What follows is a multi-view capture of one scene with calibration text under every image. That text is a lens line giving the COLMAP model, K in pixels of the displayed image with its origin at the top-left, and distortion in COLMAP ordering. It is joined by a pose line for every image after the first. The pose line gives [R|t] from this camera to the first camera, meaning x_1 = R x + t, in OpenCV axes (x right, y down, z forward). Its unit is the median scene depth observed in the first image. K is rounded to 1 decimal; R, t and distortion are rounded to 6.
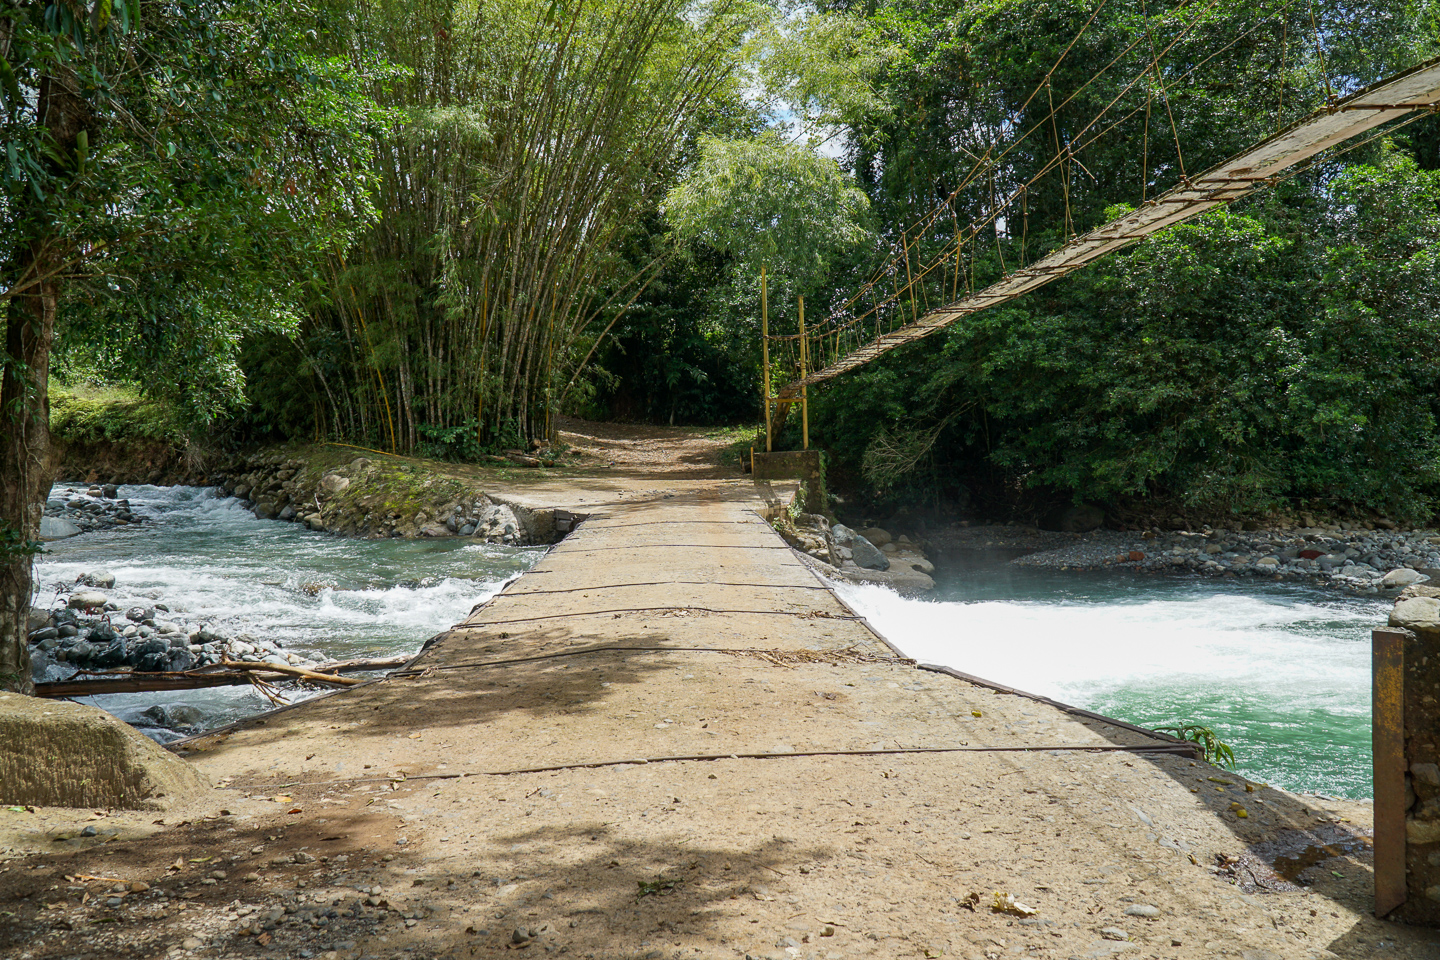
lens RADIAL K [[1159.5, 0, 720.0], [0, 1159.5, 480.0], [0, 0, 1]] dist [0.005743, 0.012385]
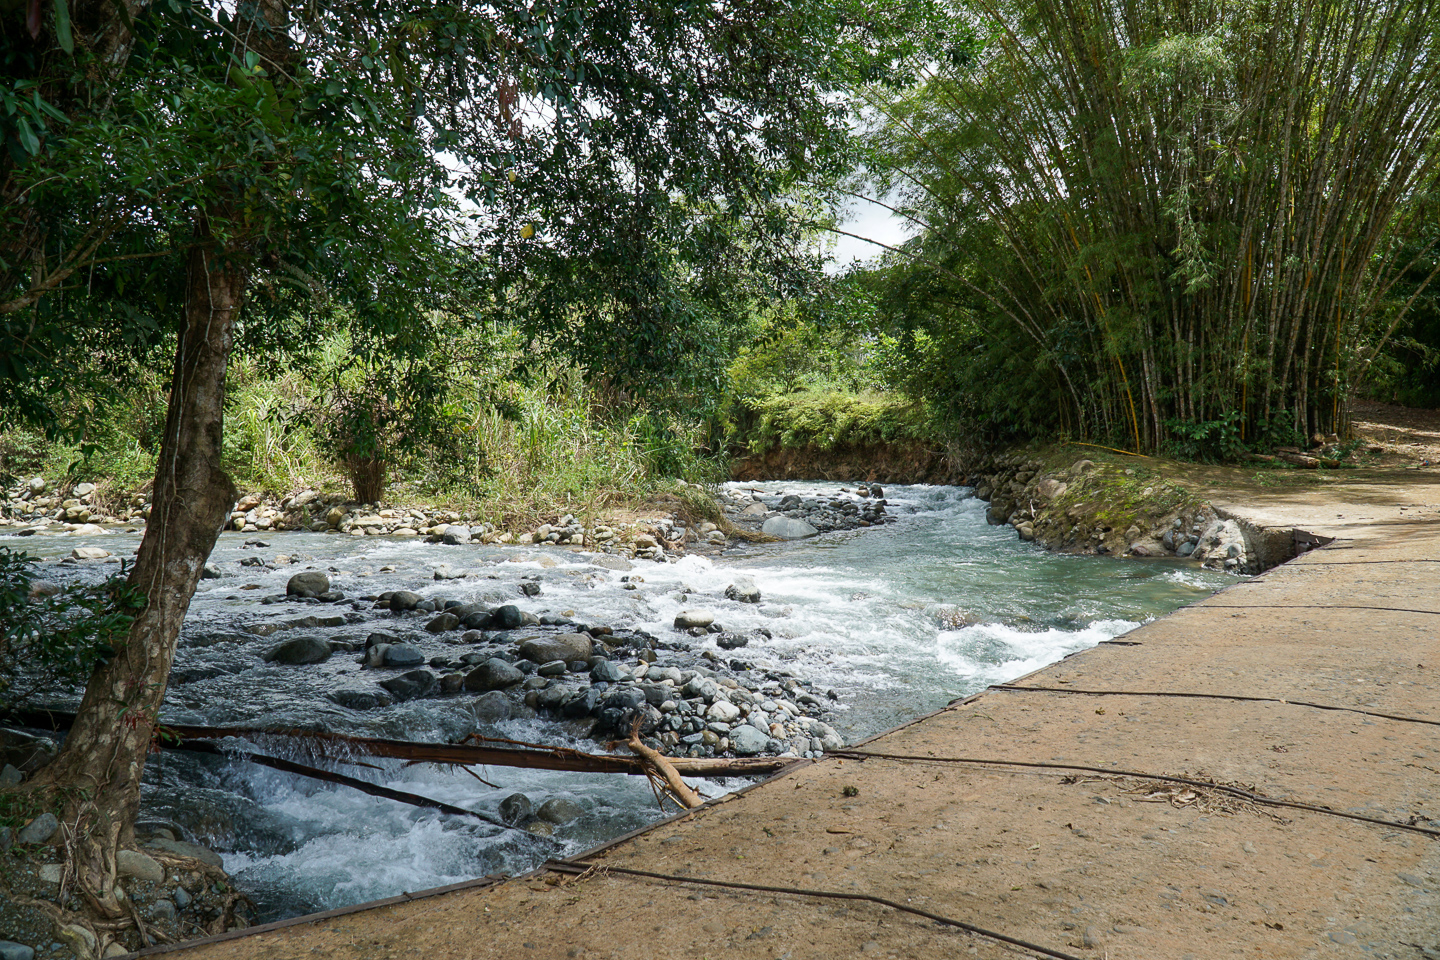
lens RADIAL K [[1159.5, 0, 720.0], [0, 1159.5, 480.0], [0, 0, 1]] dist [0.005743, 0.012385]
pose [[0.774586, 0.005705, -0.632443, 0.032595], [-0.002376, 0.999979, 0.006111, -0.007207], [0.632464, -0.003231, 0.774583, 0.112643]]
